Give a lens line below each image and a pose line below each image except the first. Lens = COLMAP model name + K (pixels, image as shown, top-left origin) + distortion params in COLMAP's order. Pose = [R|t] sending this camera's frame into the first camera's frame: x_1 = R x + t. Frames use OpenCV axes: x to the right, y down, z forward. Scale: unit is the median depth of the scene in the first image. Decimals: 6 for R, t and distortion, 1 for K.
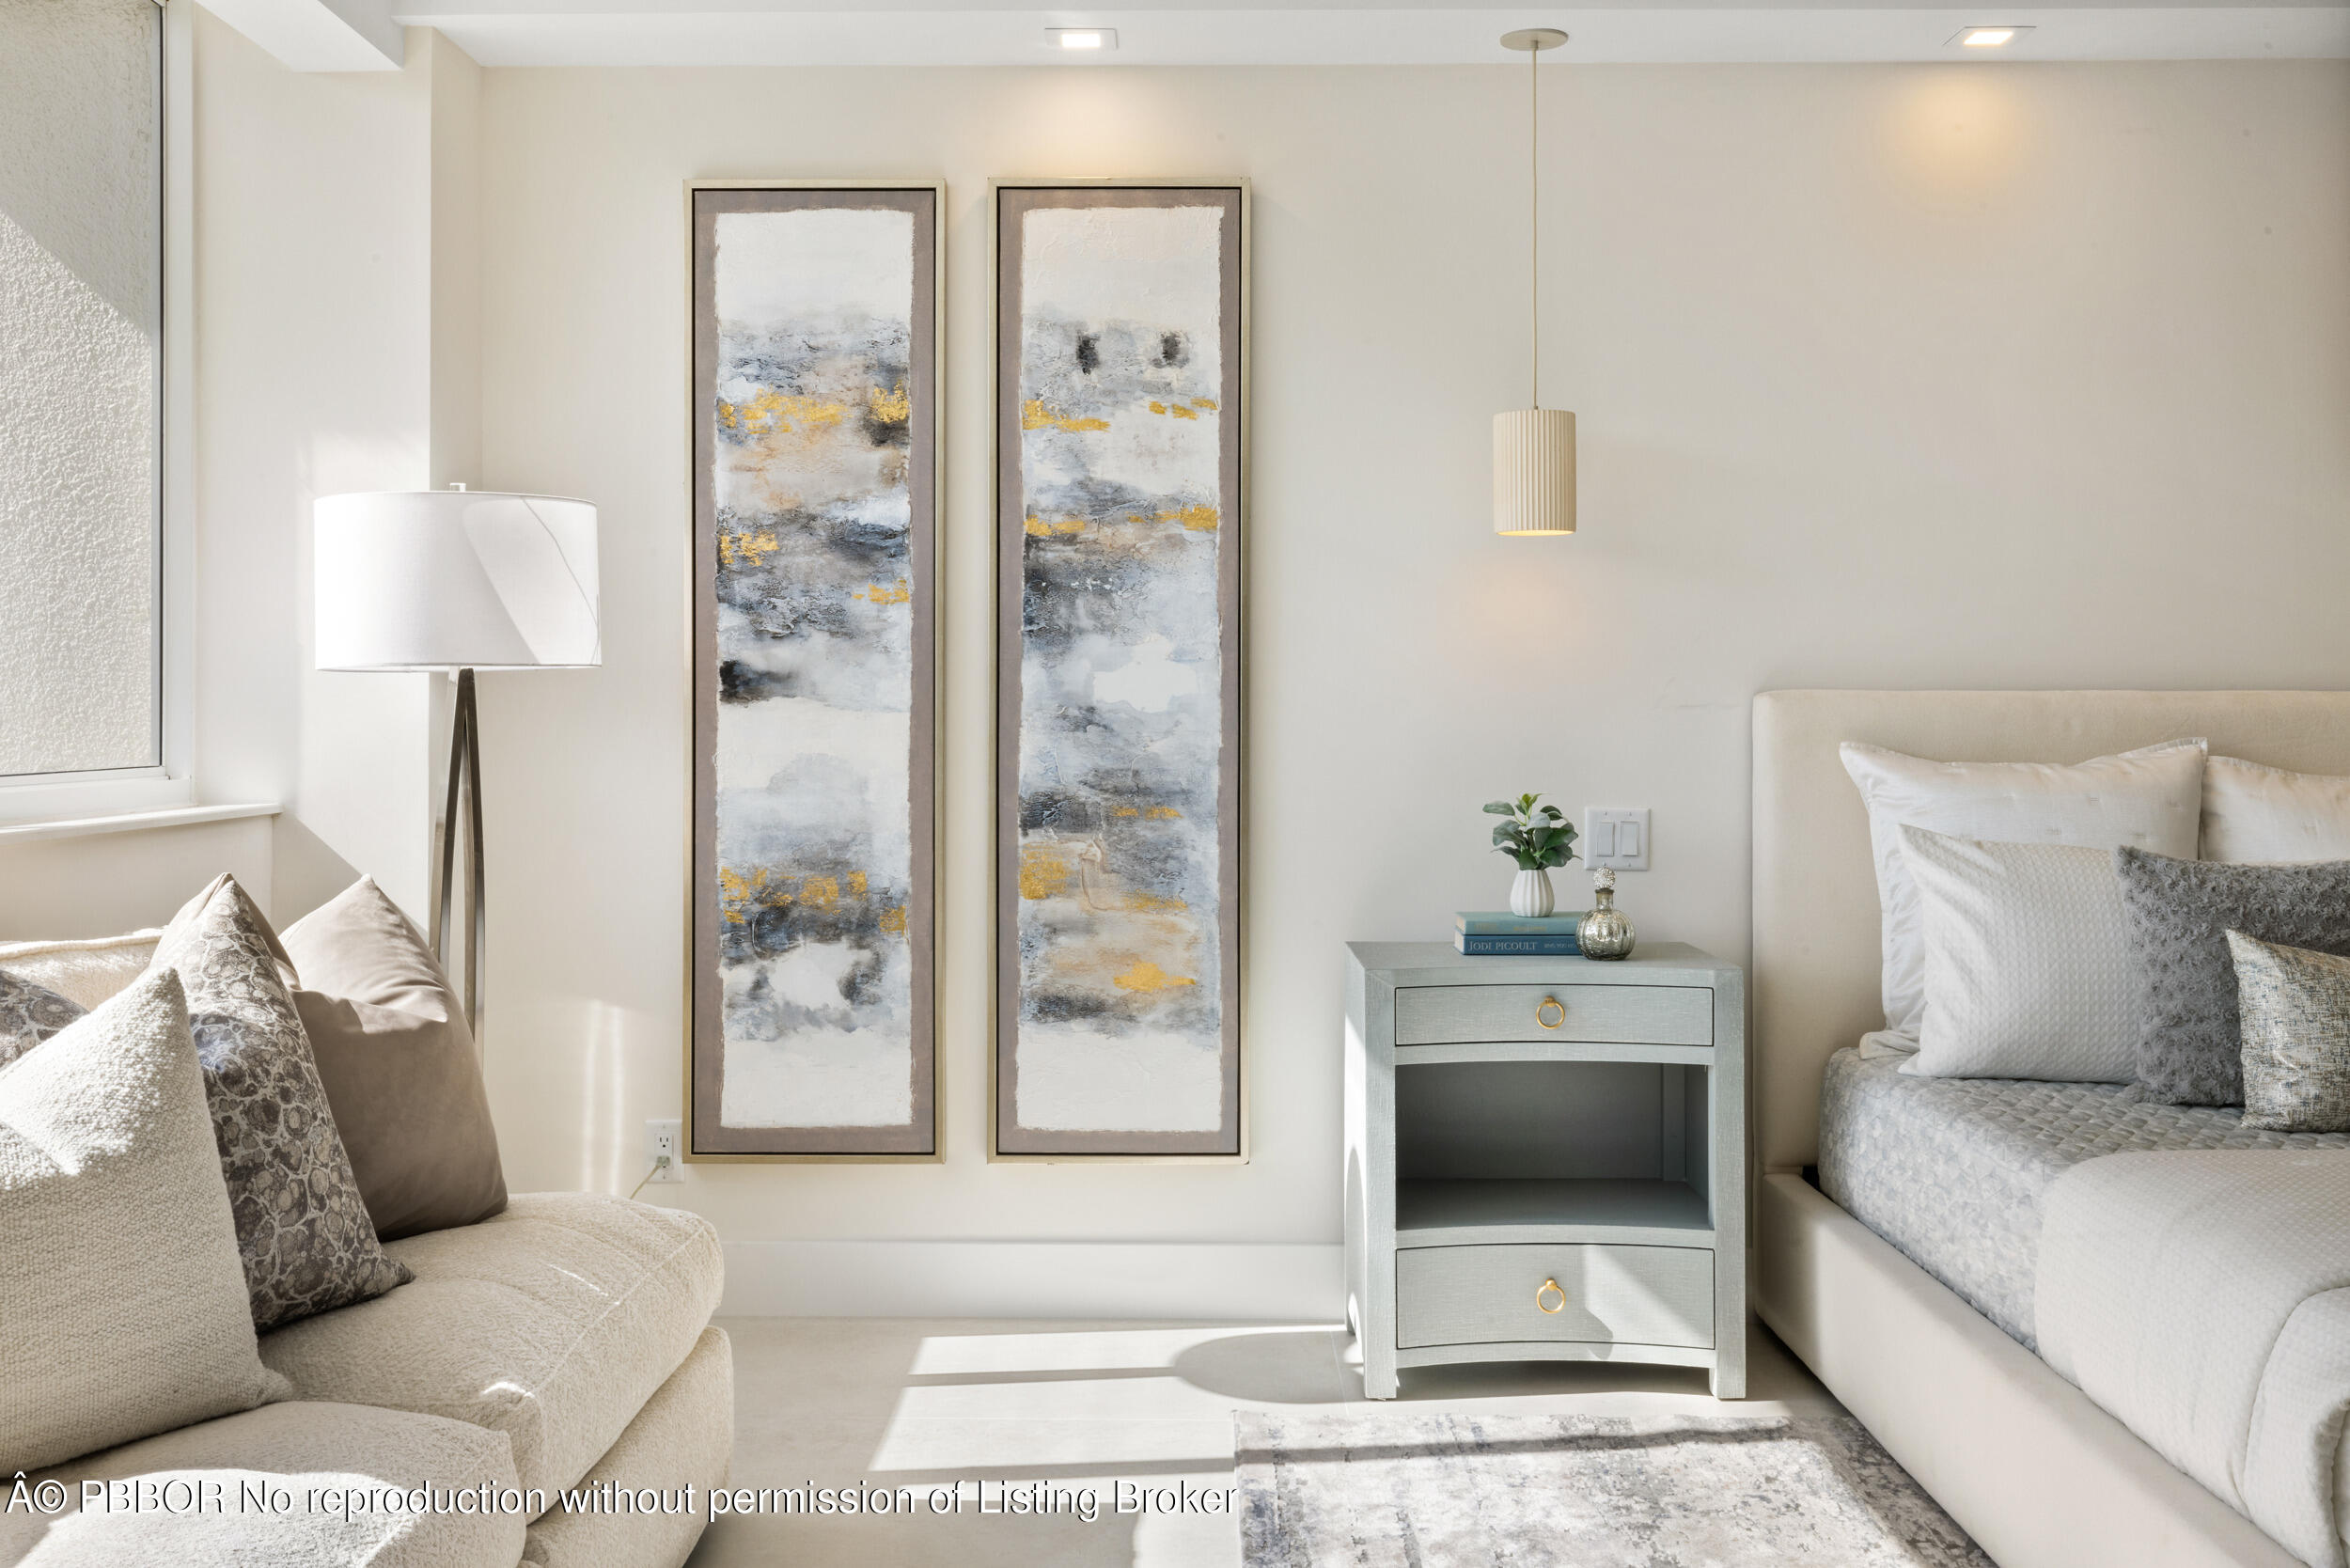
lens RADIAL K [[2280.9, 0, 1188.7], [0, 2280.9, 686.3], [0, 0, 1]] dist [-0.002531, 0.000000]
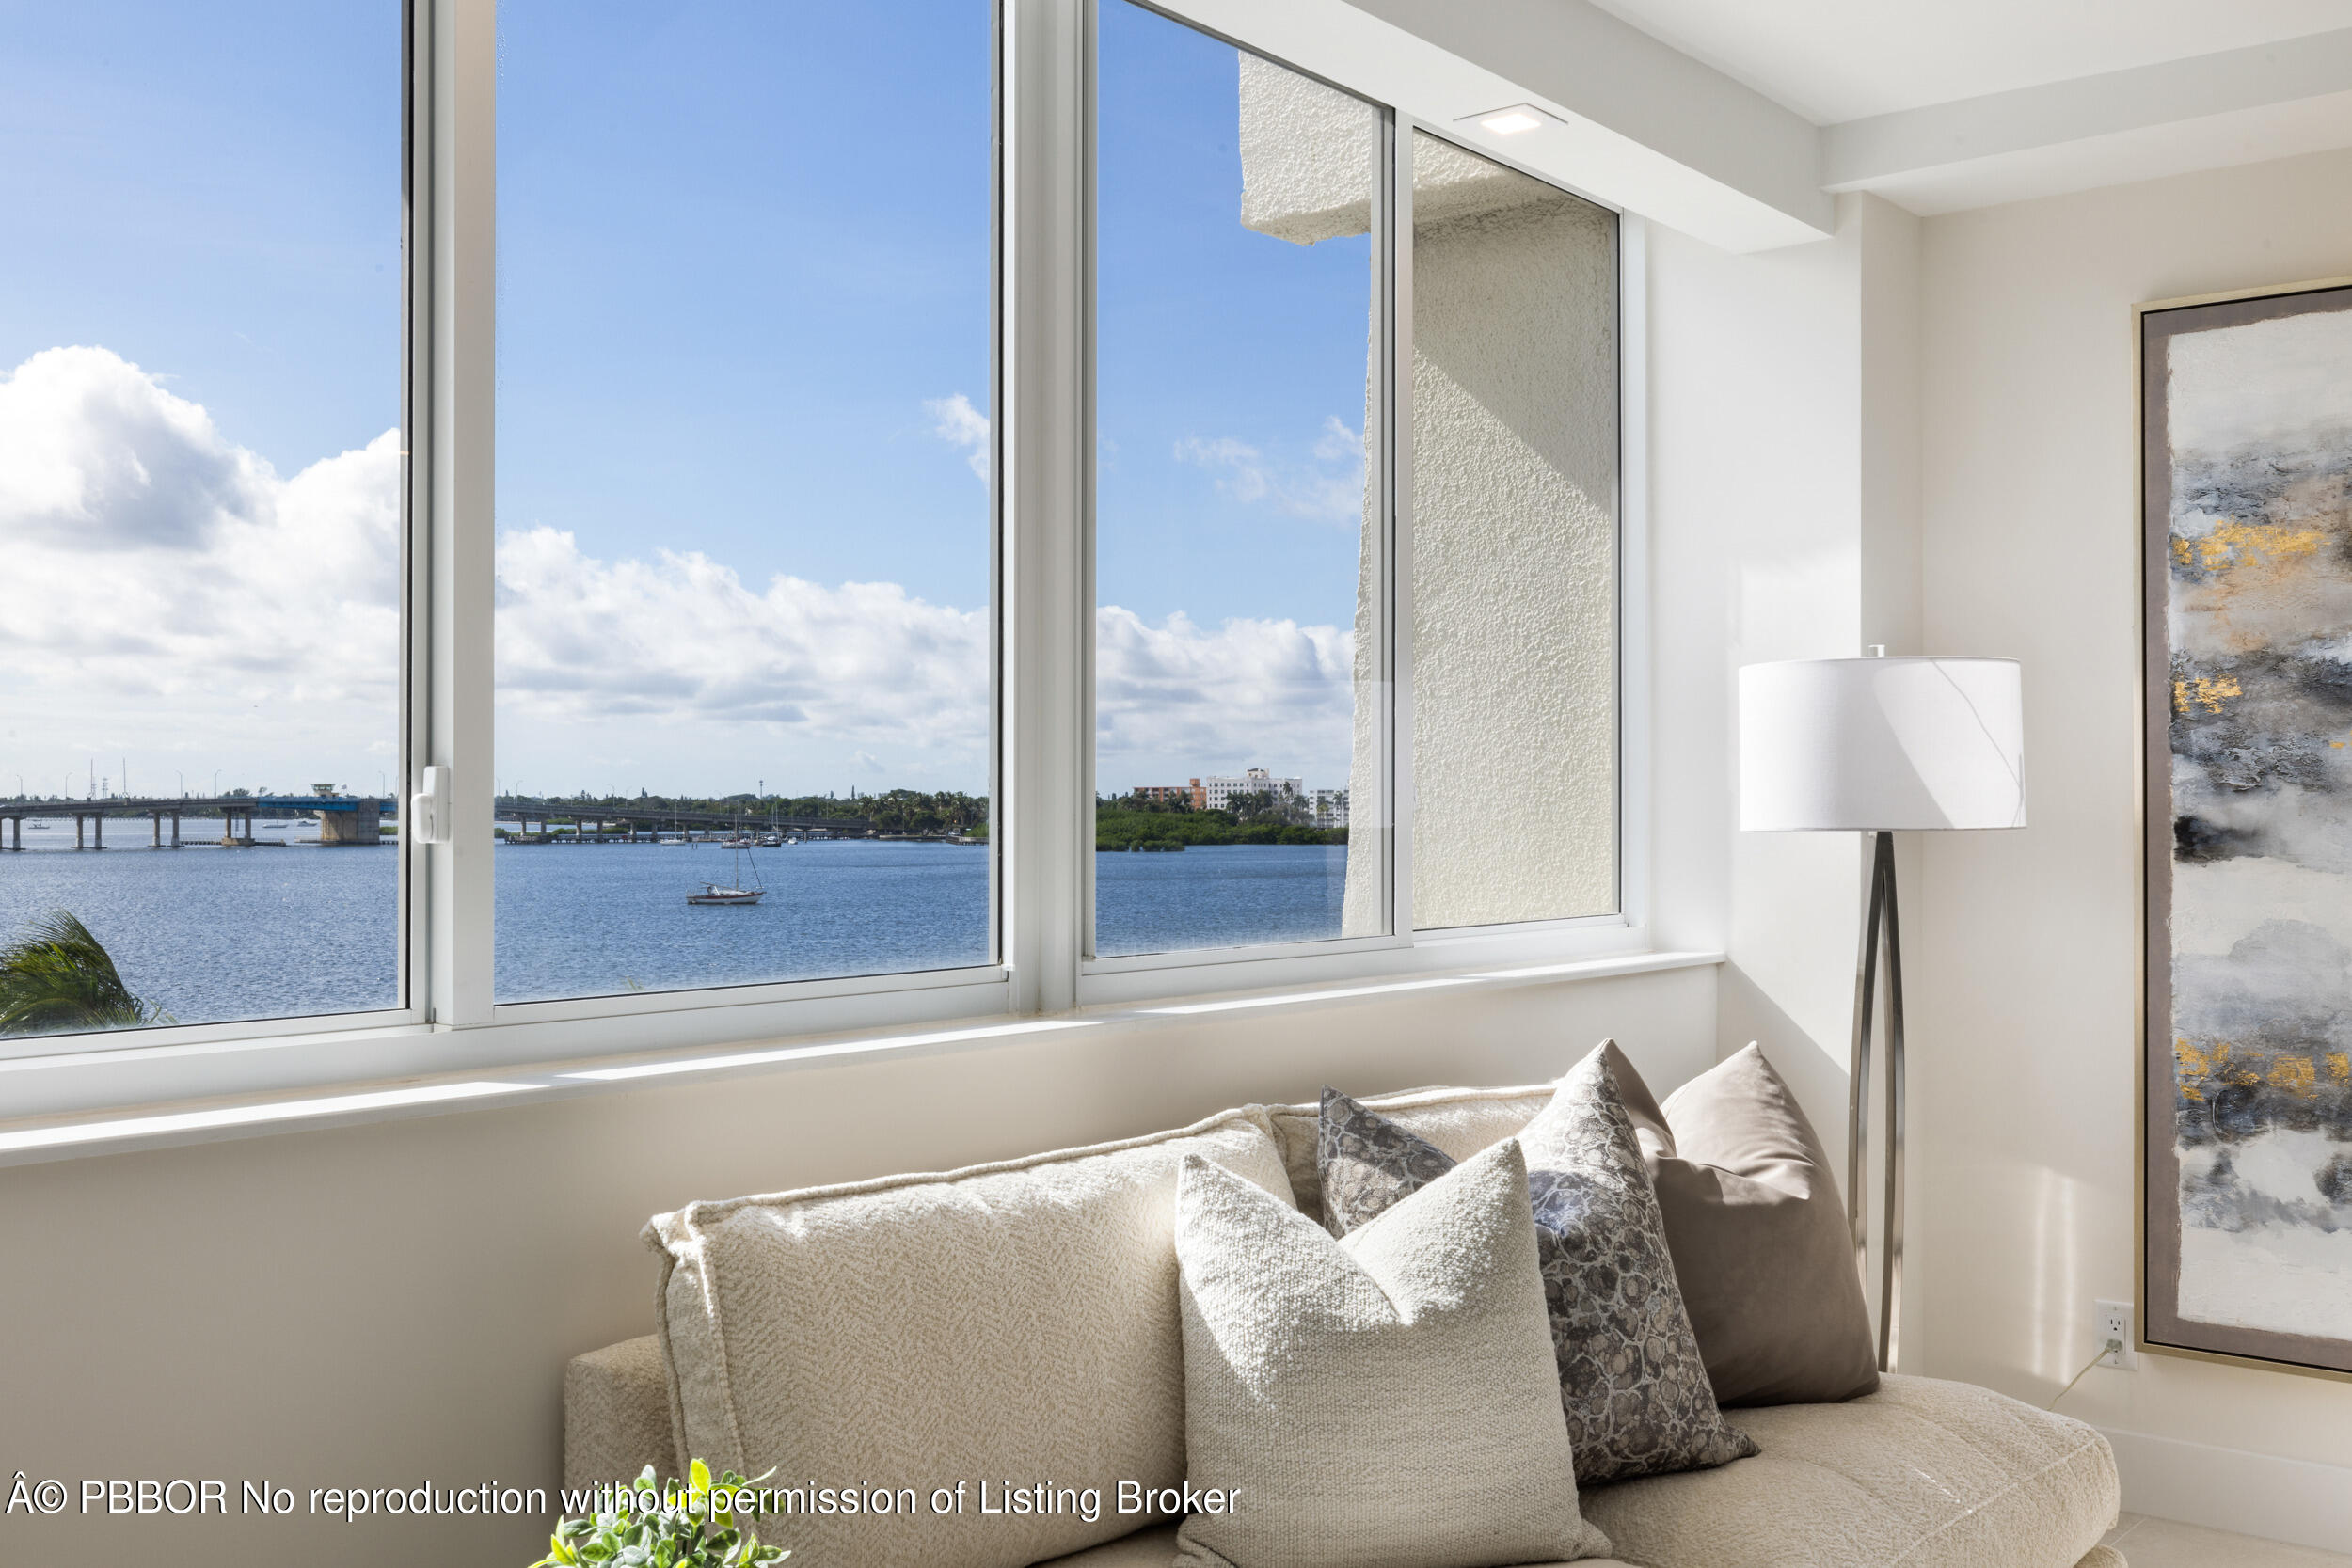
lens RADIAL K [[2282.5, 0, 1207.6], [0, 2282.5, 777.2], [0, 0, 1]] dist [-0.002531, 0.000000]
pose [[0.785048, -0.003326, -0.619426, 0.064109], [0.001033, 0.999991, -0.004060, -0.024998], [0.619434, 0.002547, 0.785045, 0.027380]]
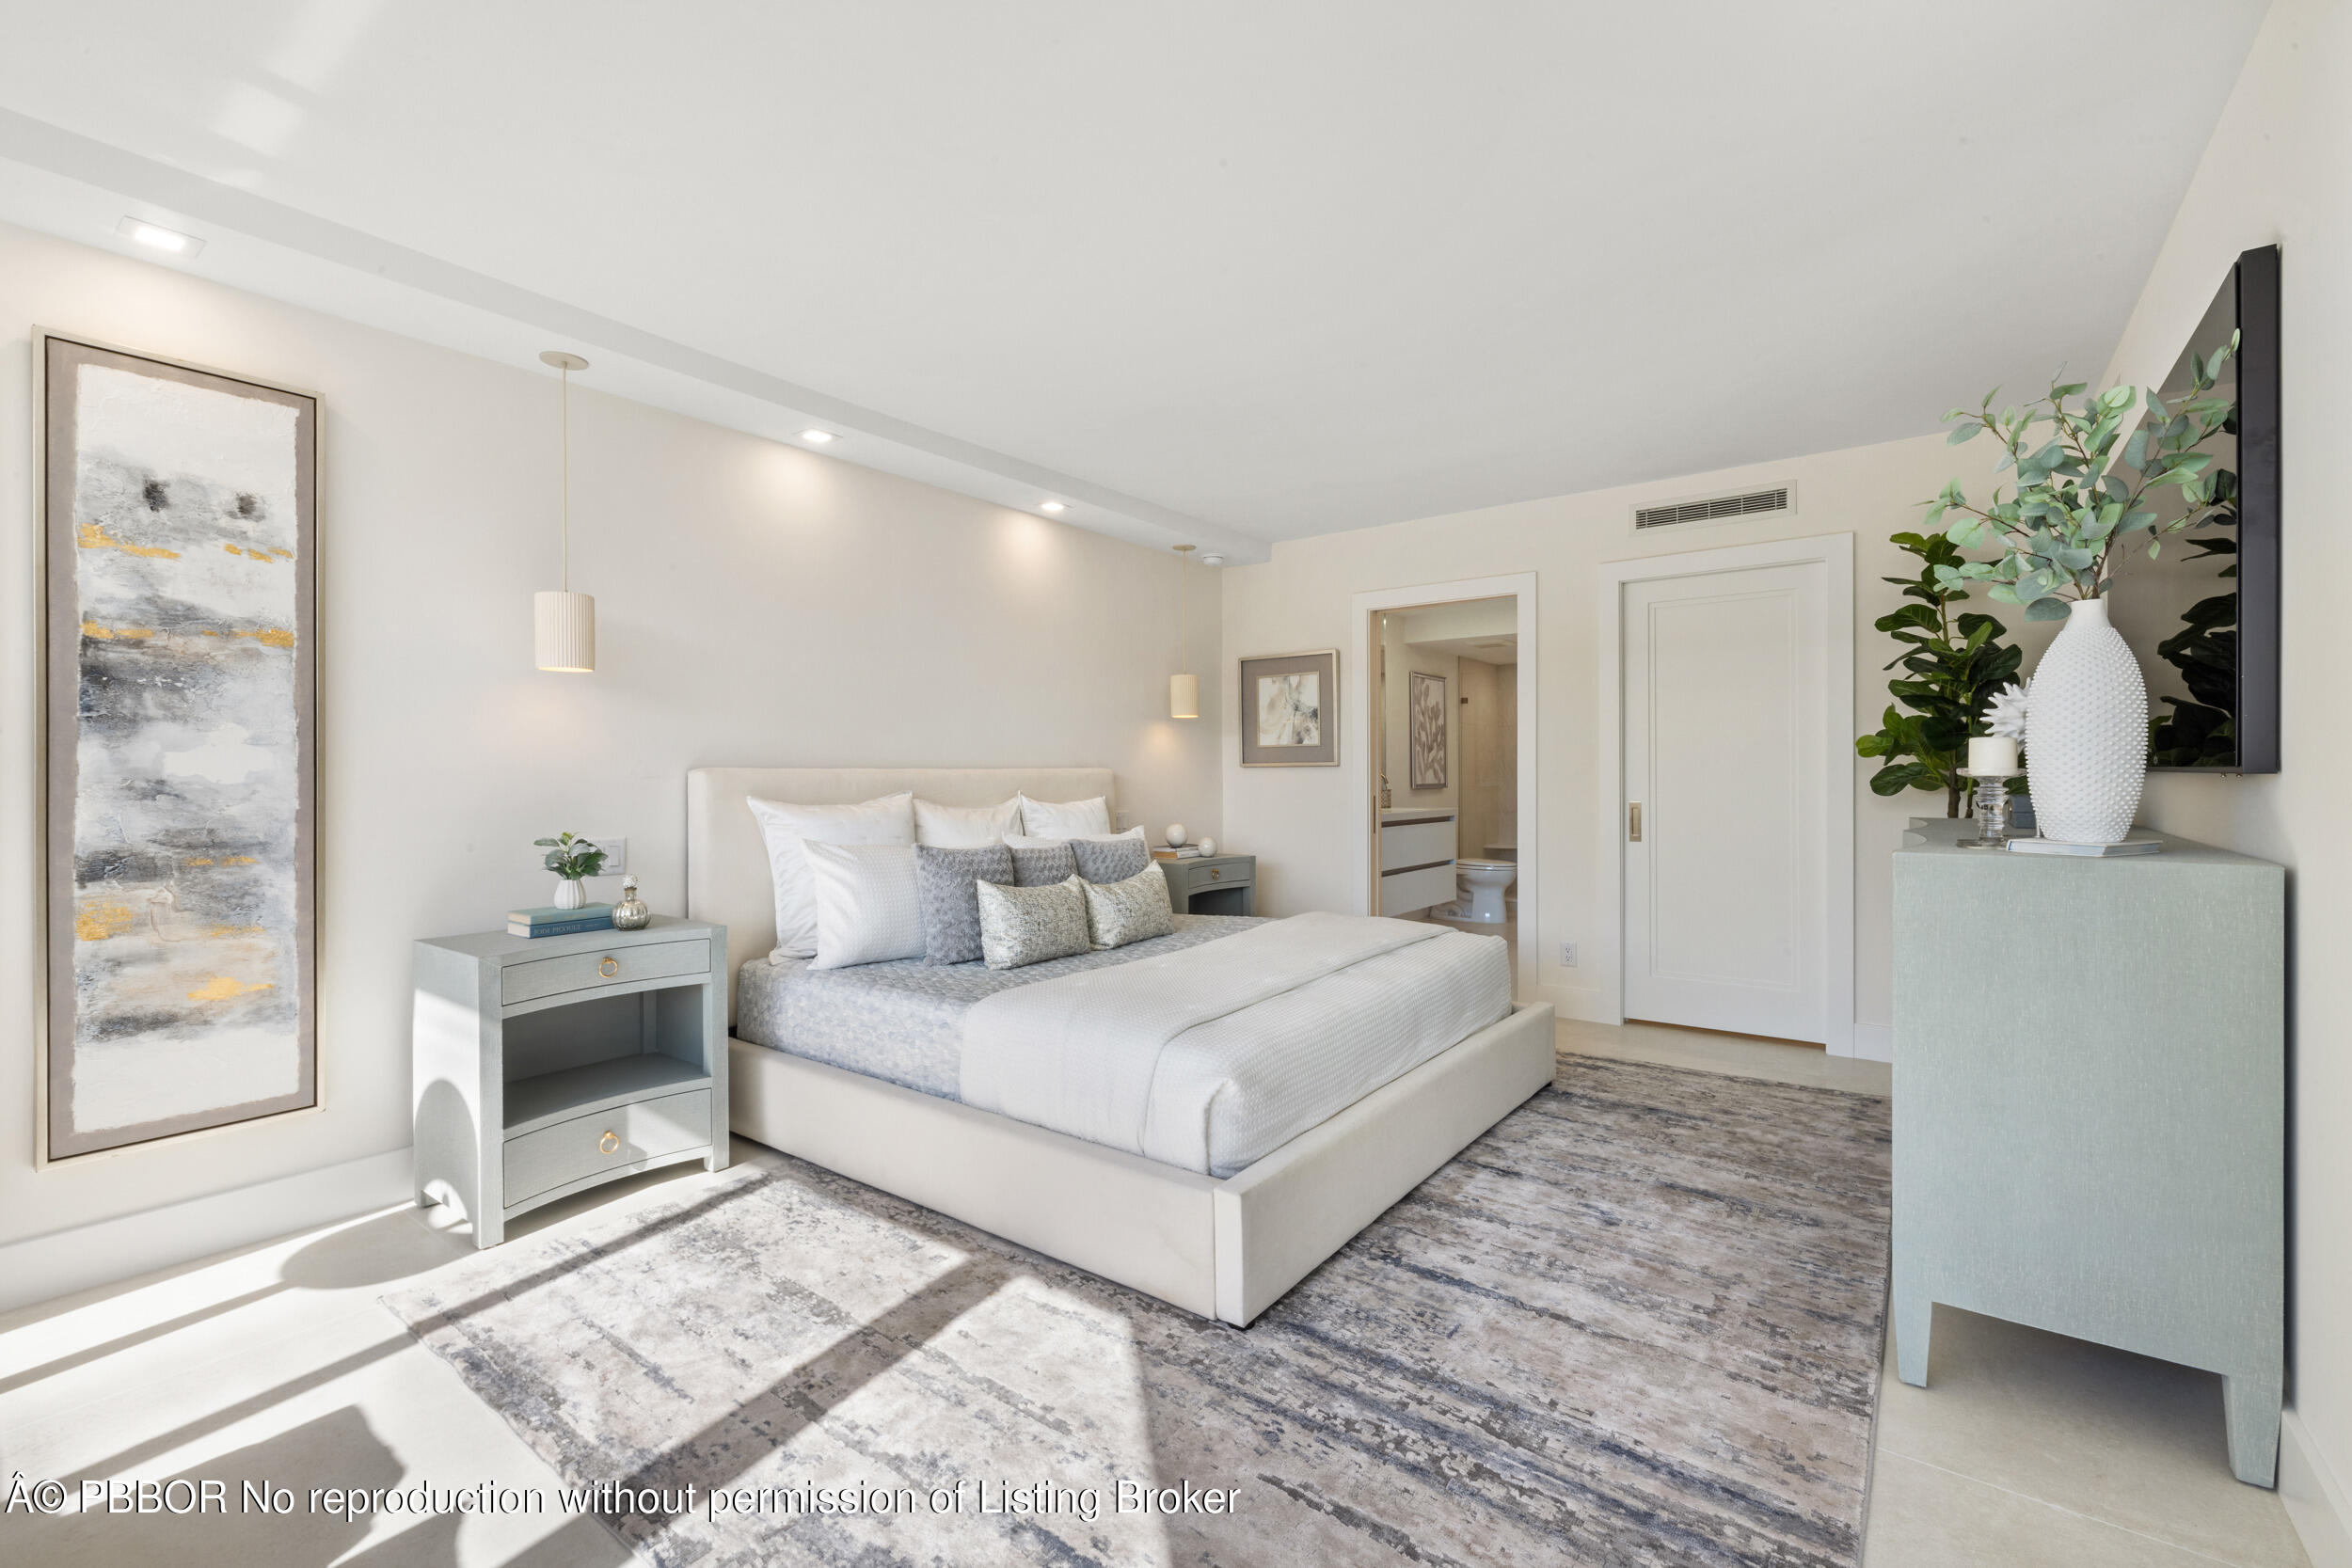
lens RADIAL K [[989.1, 0, 1185.6], [0, 989.1, 776.2], [0, 0, 1]] dist [0.002122, -0.000484]
pose [[0.599604, -0.004162, 0.800286, -0.148661], [-0.003434, 0.999964, 0.007773, 0.000818], [-0.800289, -0.007409, 0.599568, 0.240429]]
